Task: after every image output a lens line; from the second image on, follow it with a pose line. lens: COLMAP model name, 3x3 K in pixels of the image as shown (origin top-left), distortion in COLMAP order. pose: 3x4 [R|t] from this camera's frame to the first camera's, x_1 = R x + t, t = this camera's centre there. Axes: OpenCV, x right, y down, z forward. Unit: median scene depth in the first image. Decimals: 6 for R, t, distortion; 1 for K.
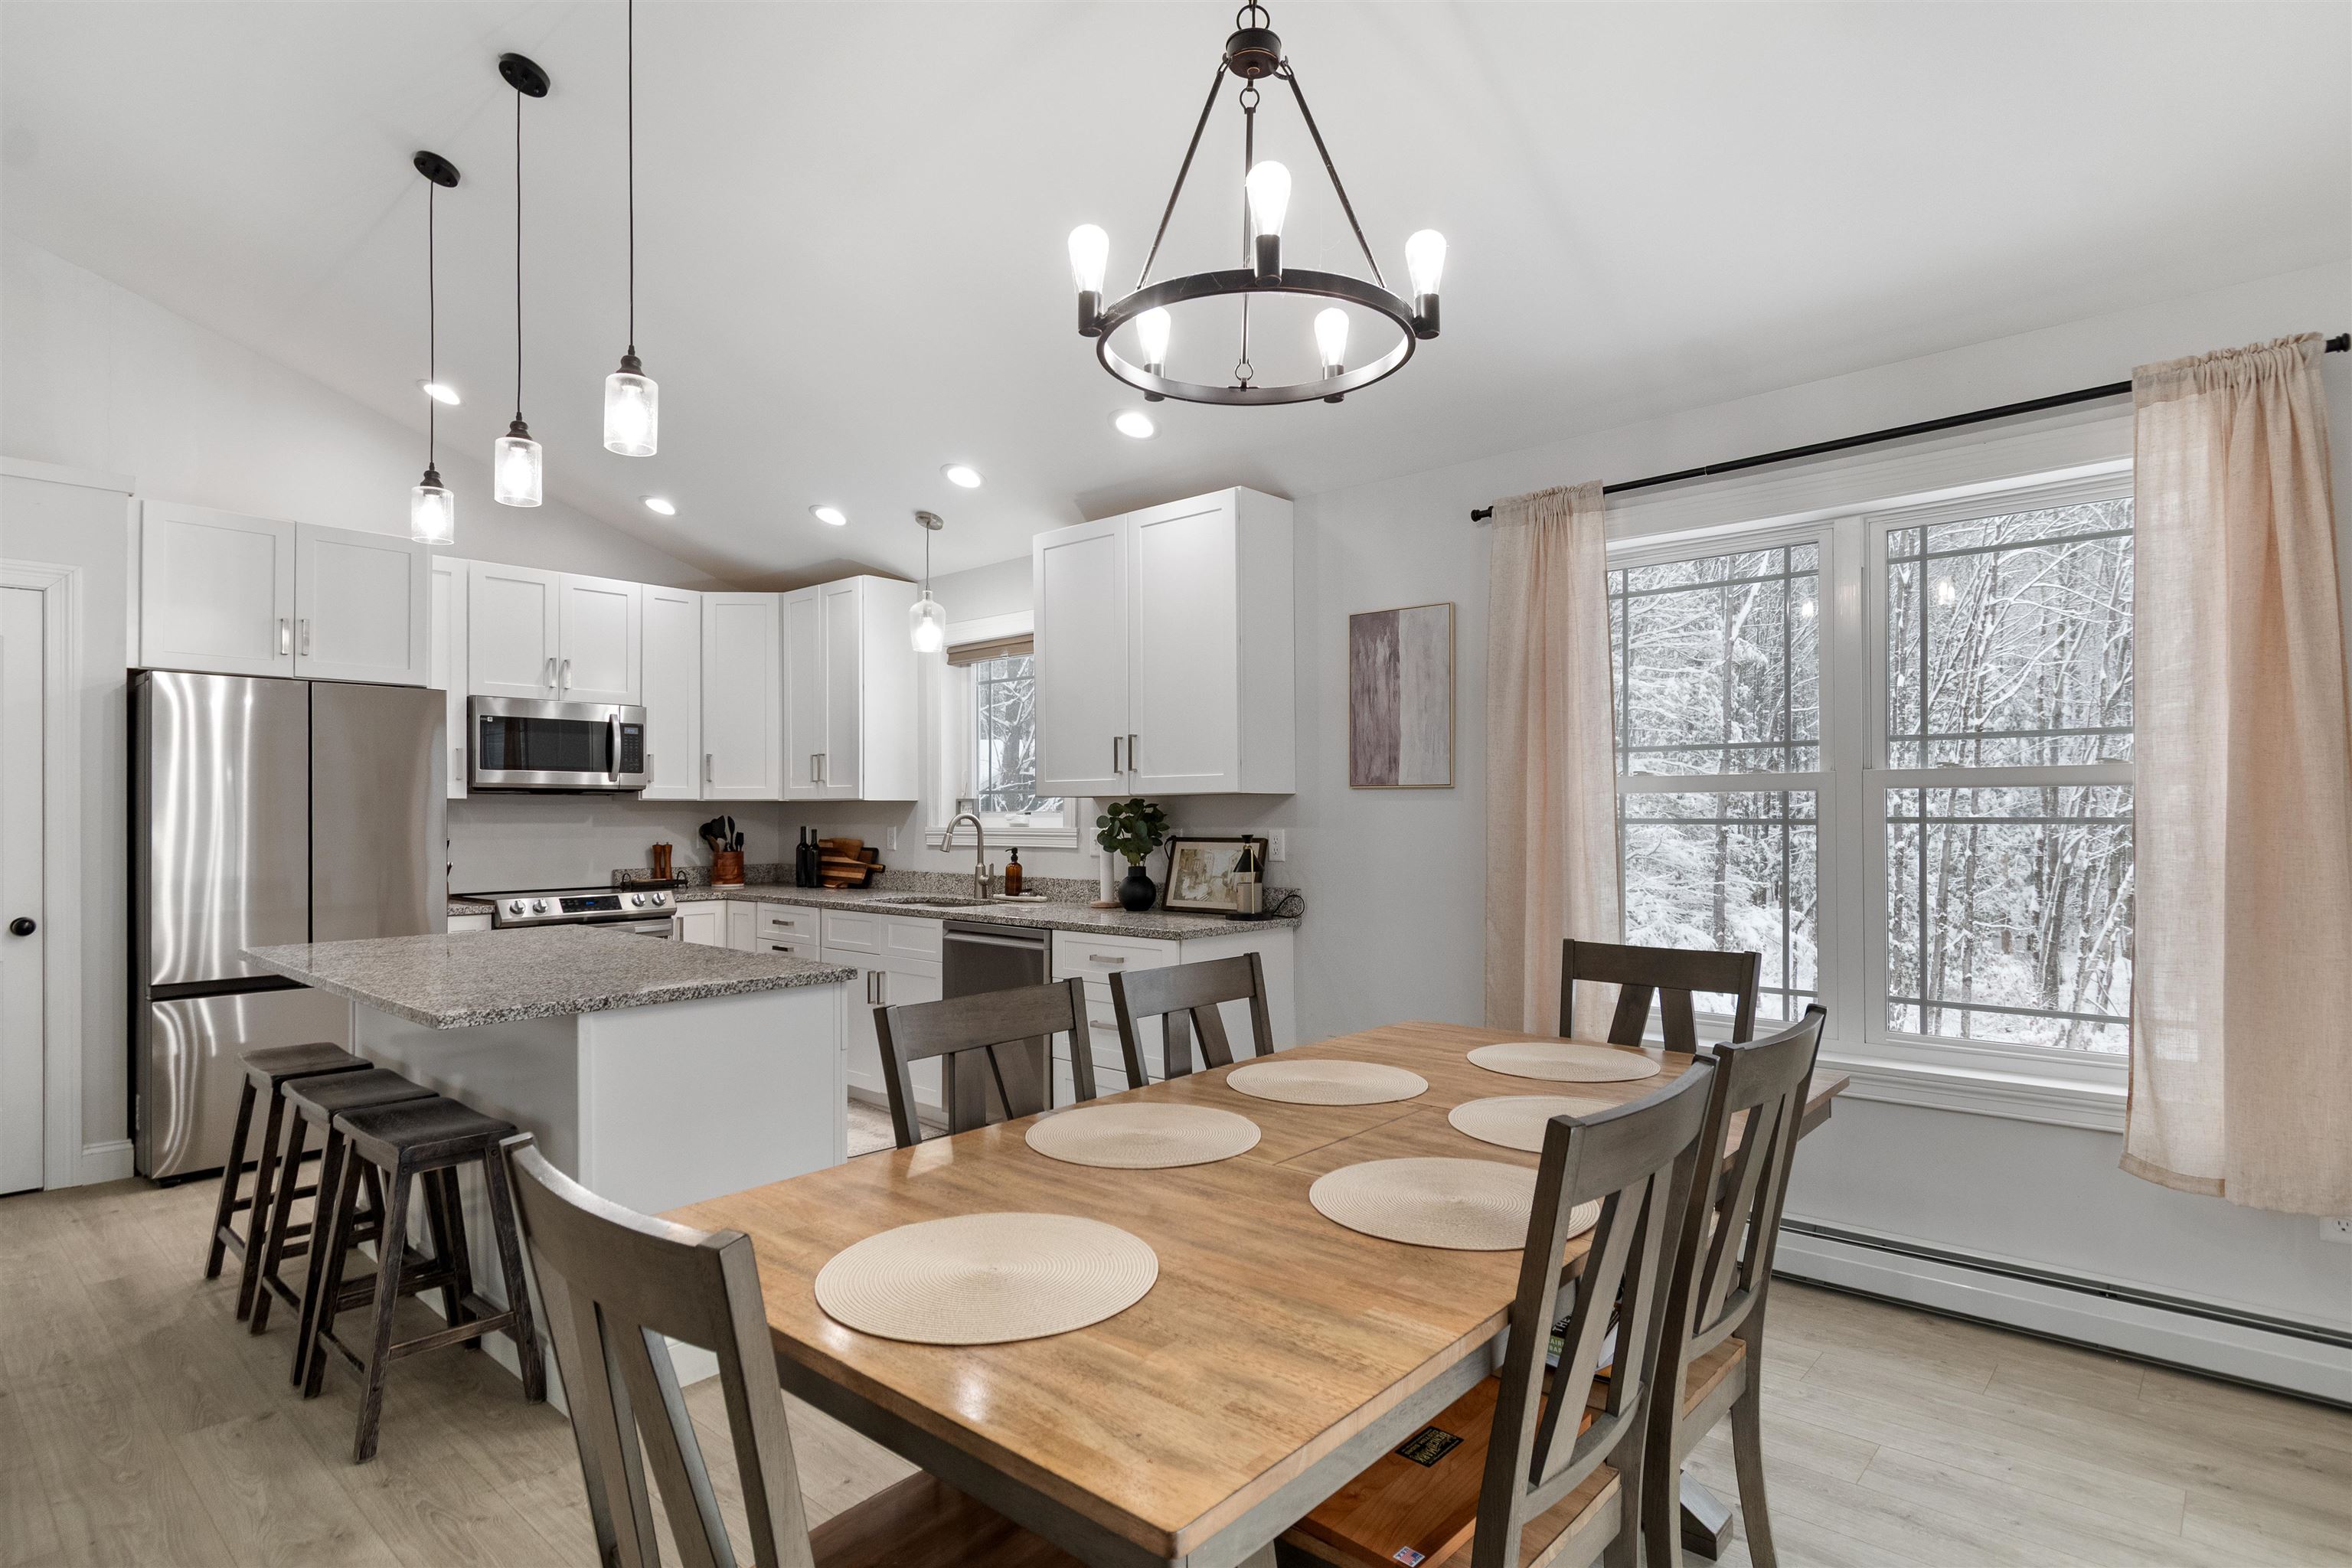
lens RADIAL K [[1223.9, 0, 1175.4], [0, 1223.9, 804.8], [0, 0, 1]] dist [0.001055, -0.002529]
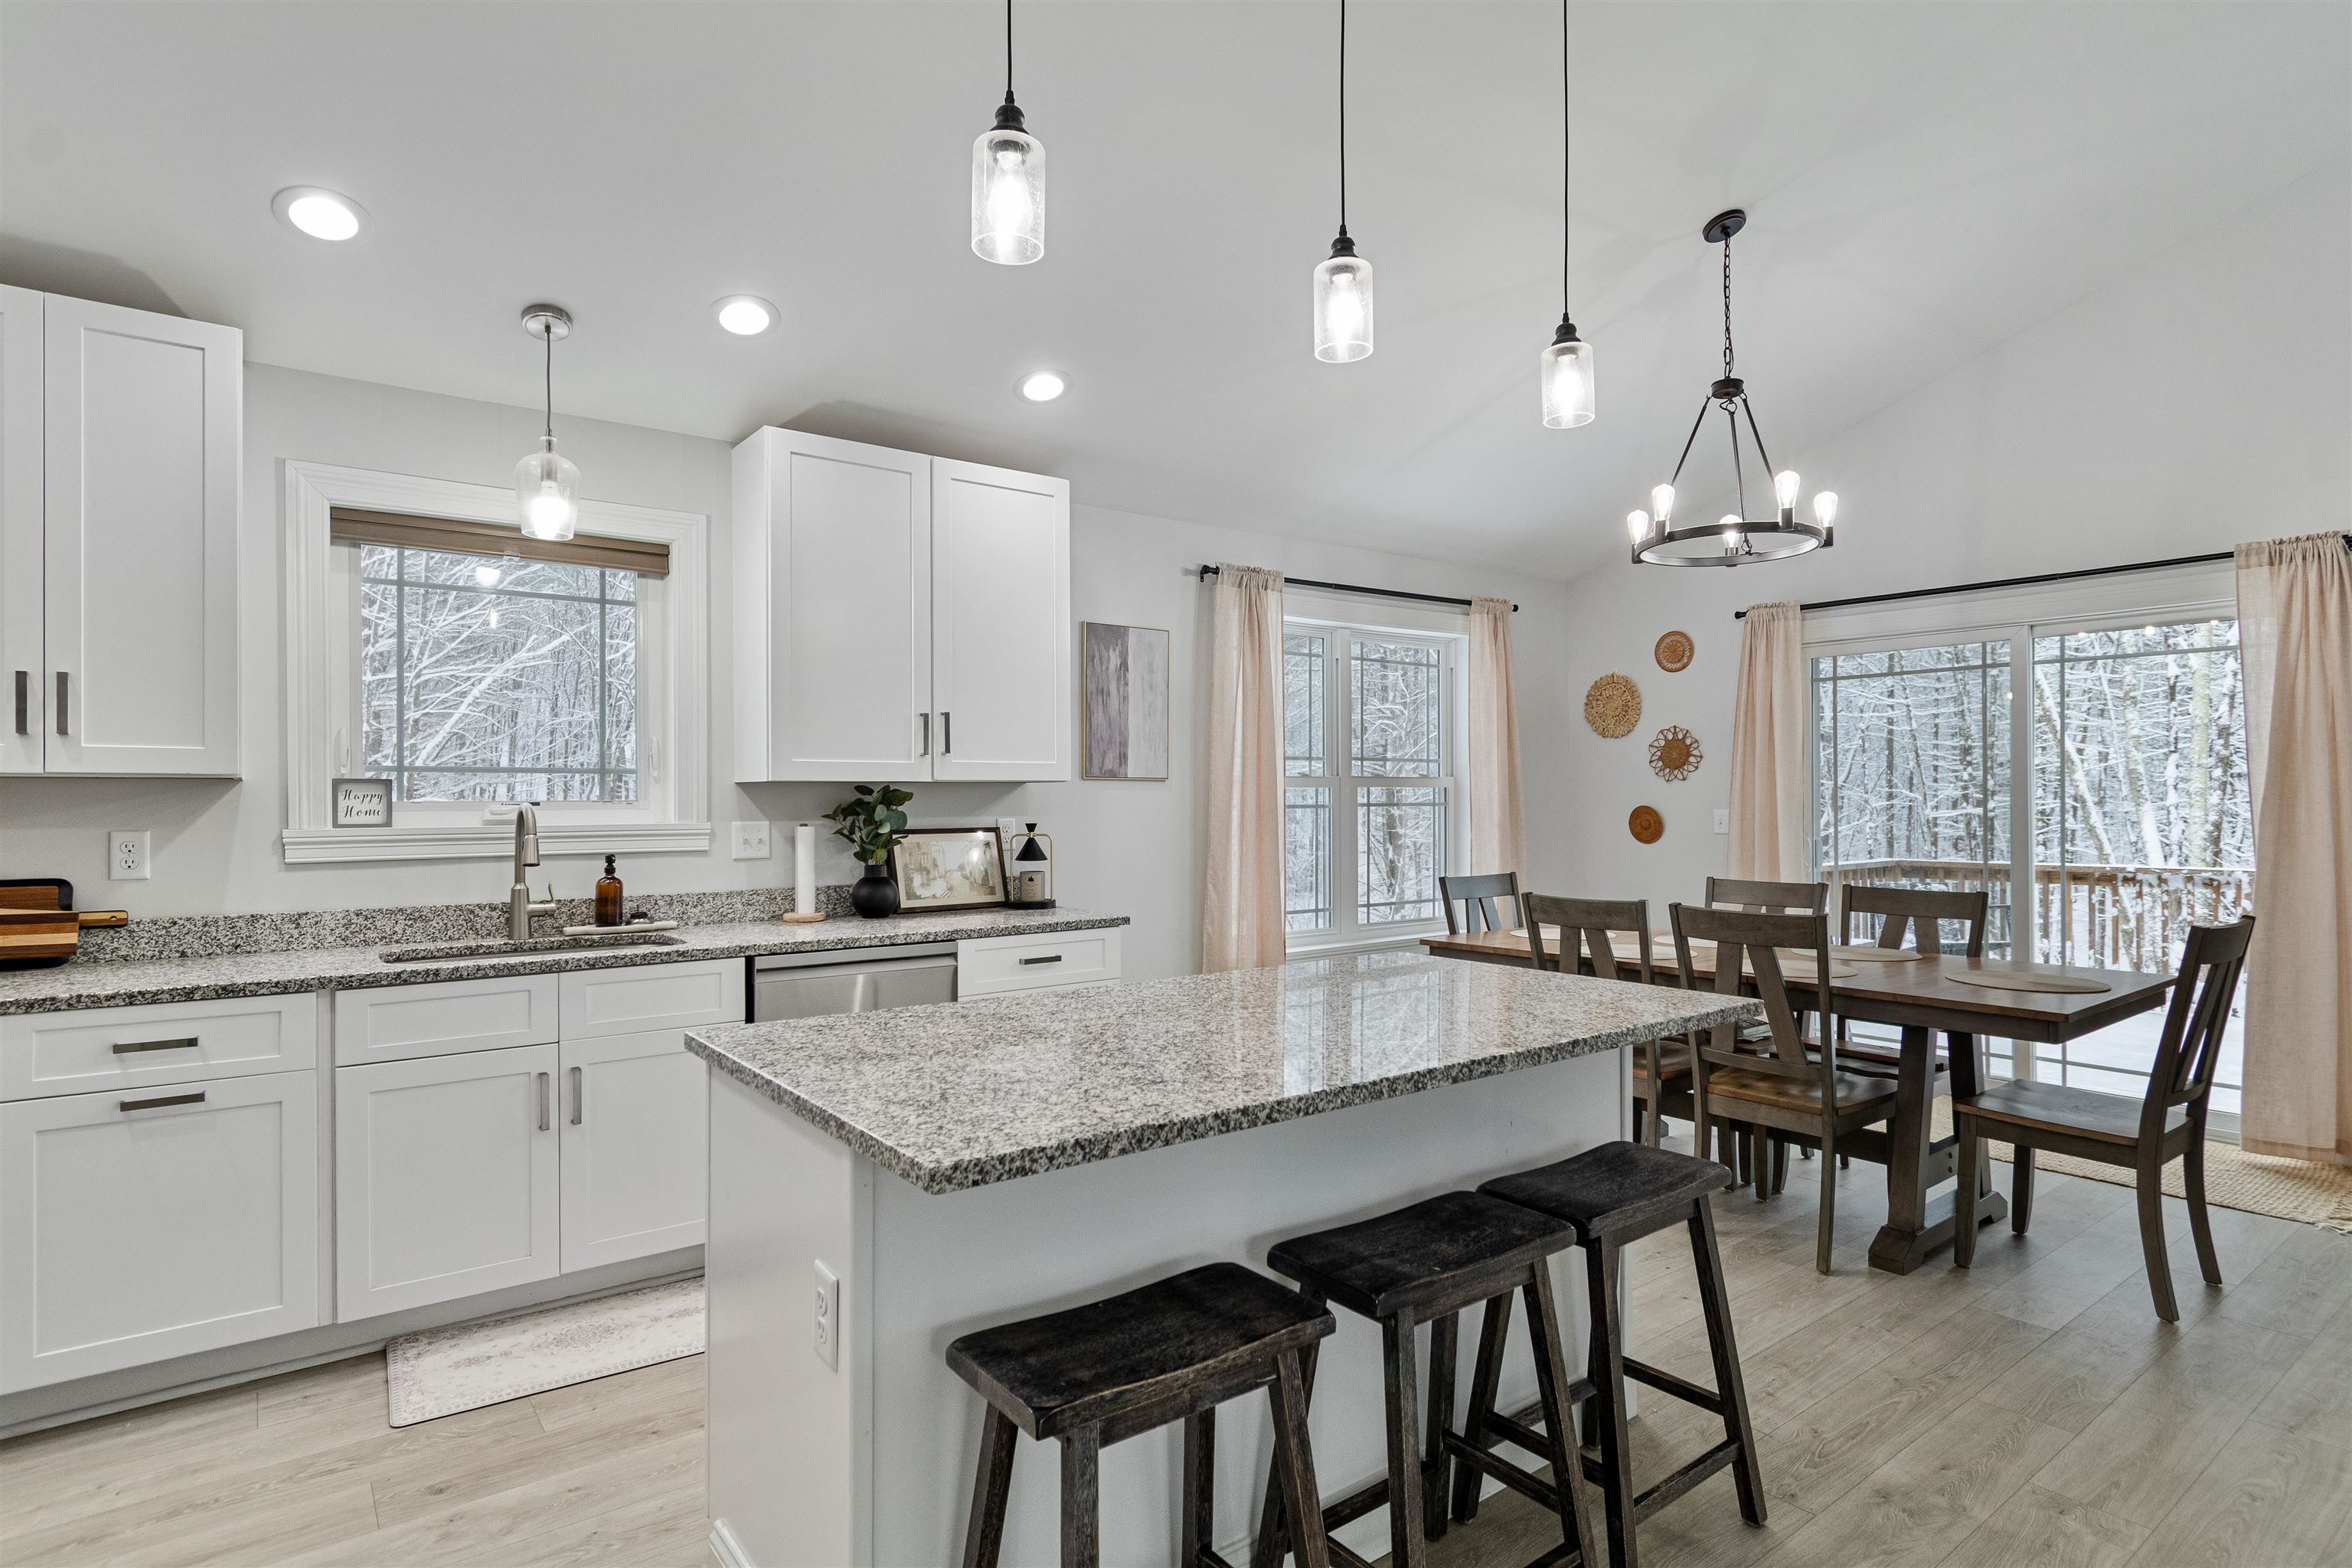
lens RADIAL K [[1223.9, 0, 1185.2], [0, 1223.9, 800.3], [0, 0, 1]] dist [0.001055, -0.002529]
pose [[0.173626, 0.003183, 0.984806, -0.903978], [-0.001024, 0.999995, -0.003052, 0.008717], [-0.984811, -0.000479, 0.173629, 0.704200]]
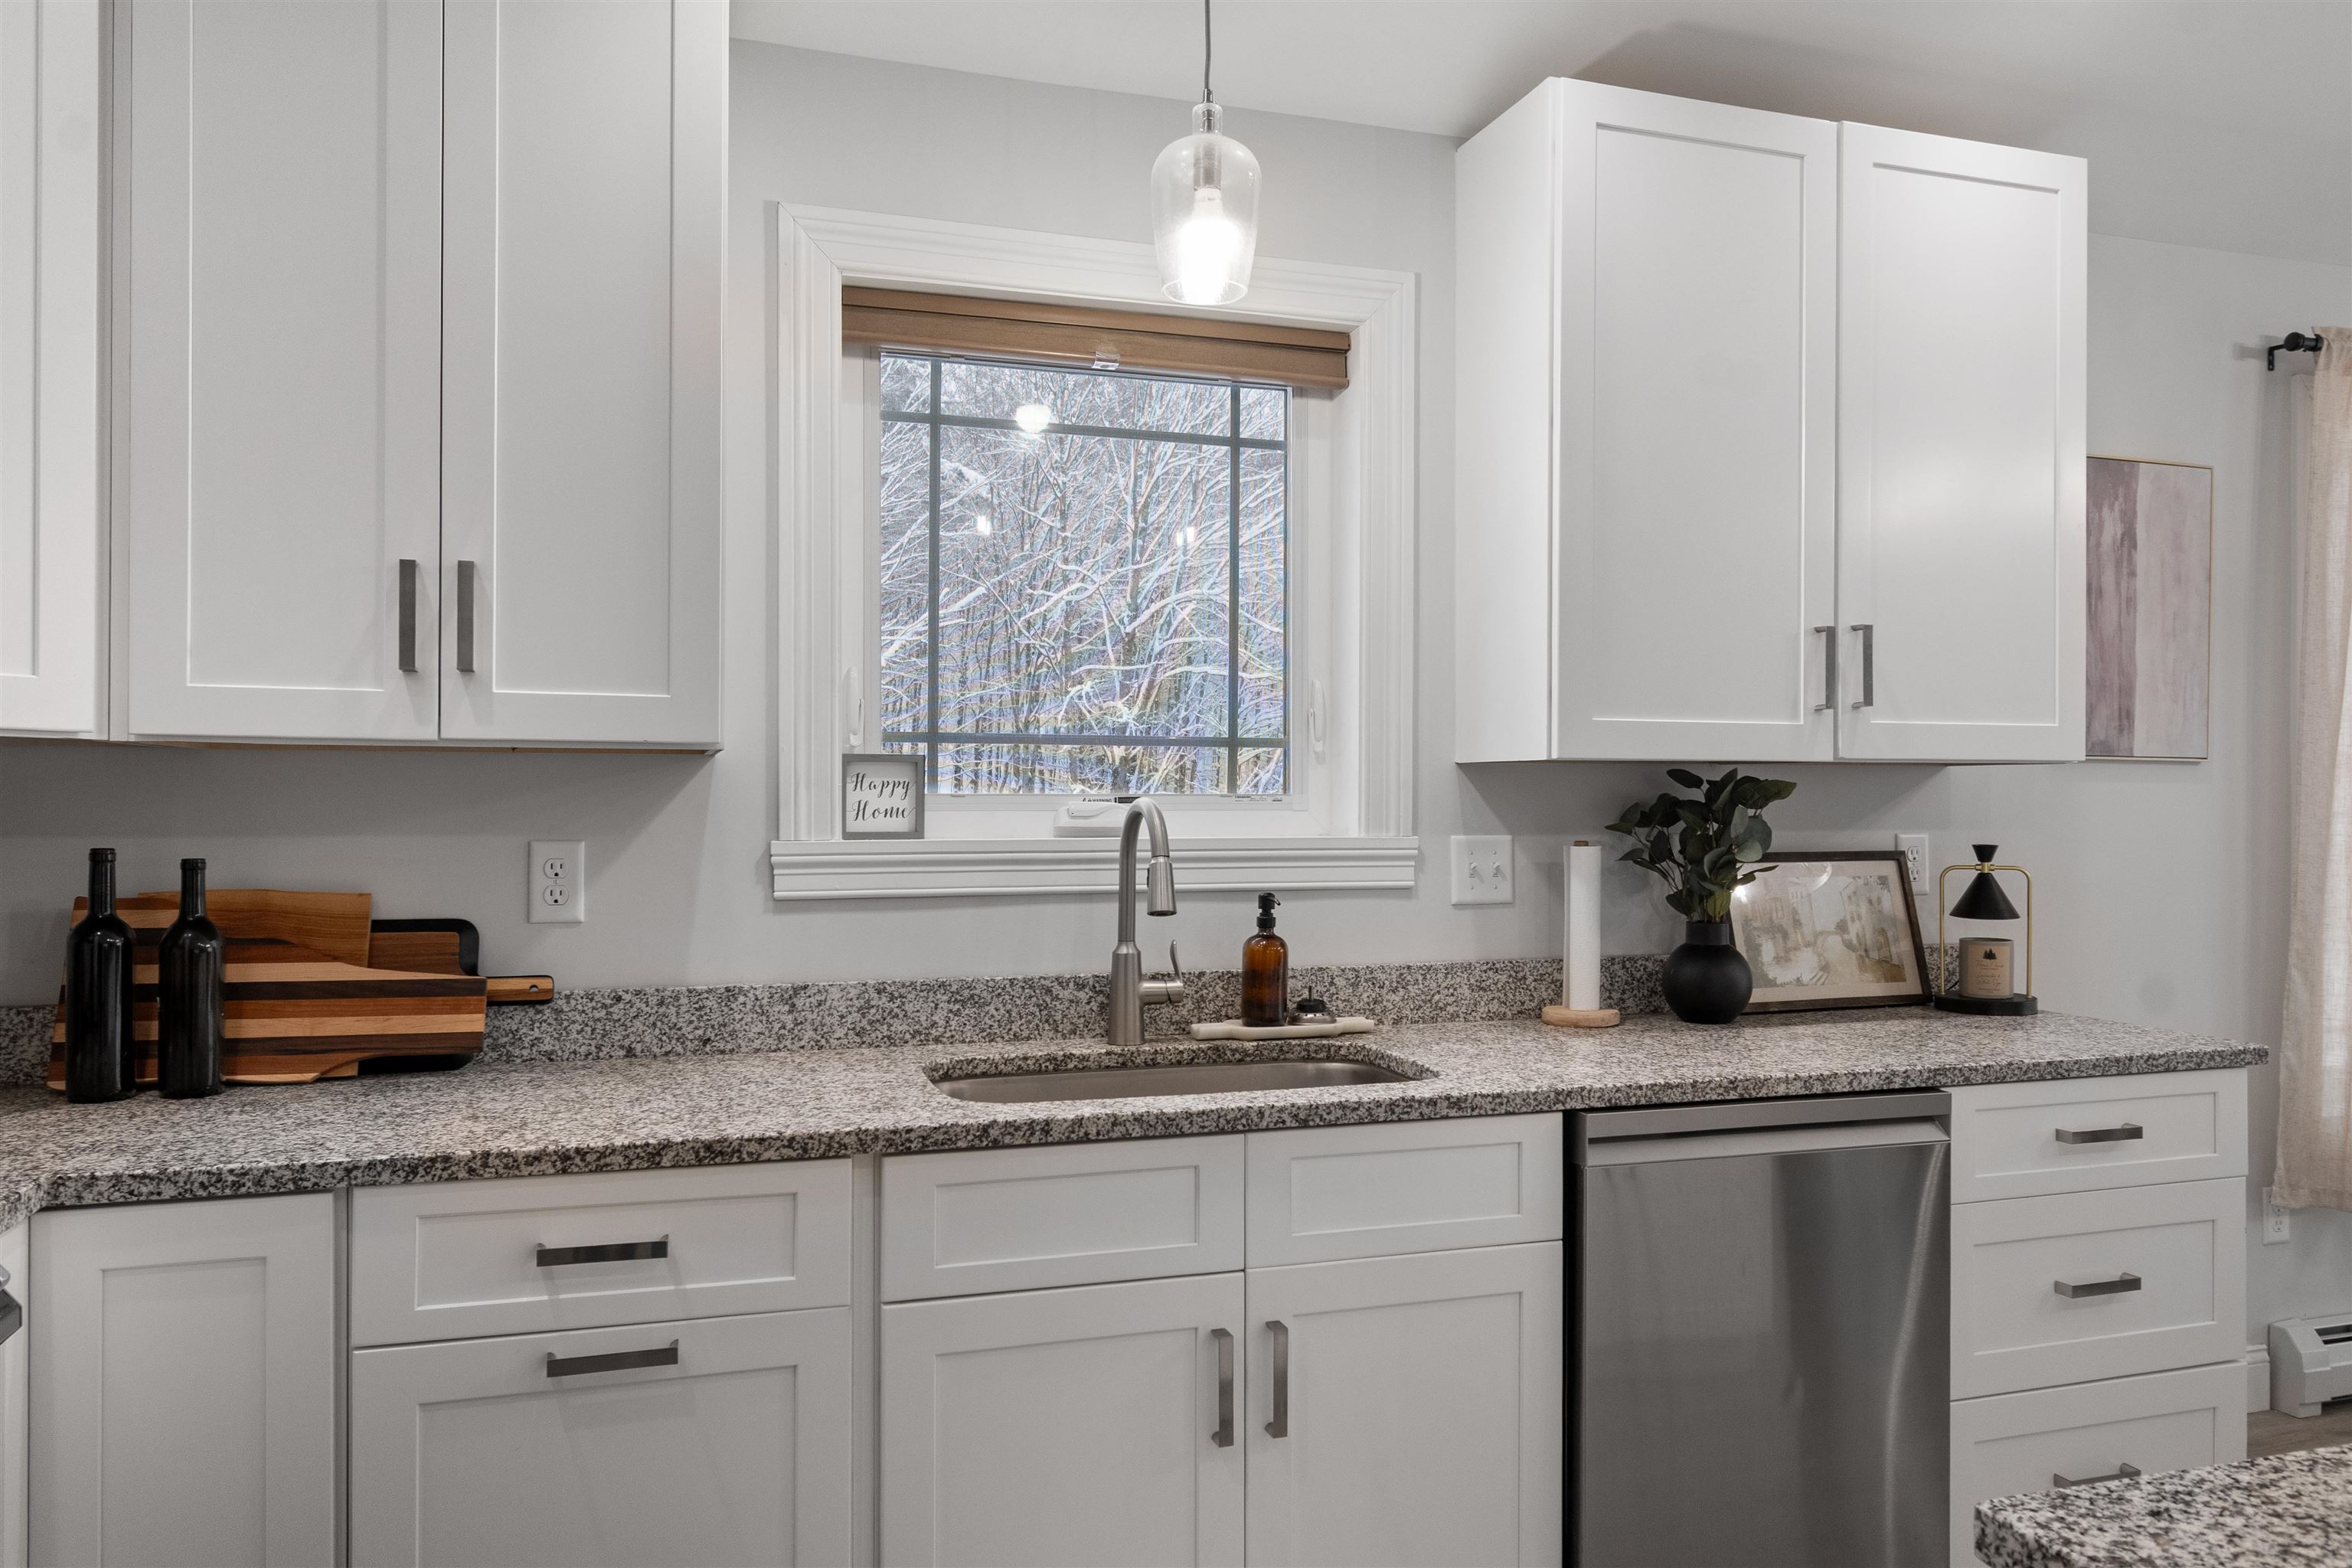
lens RADIAL K [[1632.3, 0, 1165.4], [0, 1632.3, 799.3], [0, 0, 1]] dist [0.000134, -0.007020]
pose [[0.494535, 0.004823, 0.869145, -0.702580], [-0.009035, 0.999959, -0.000408, 0.009098], [-0.869111, -0.007650, 0.494558, 0.962556]]
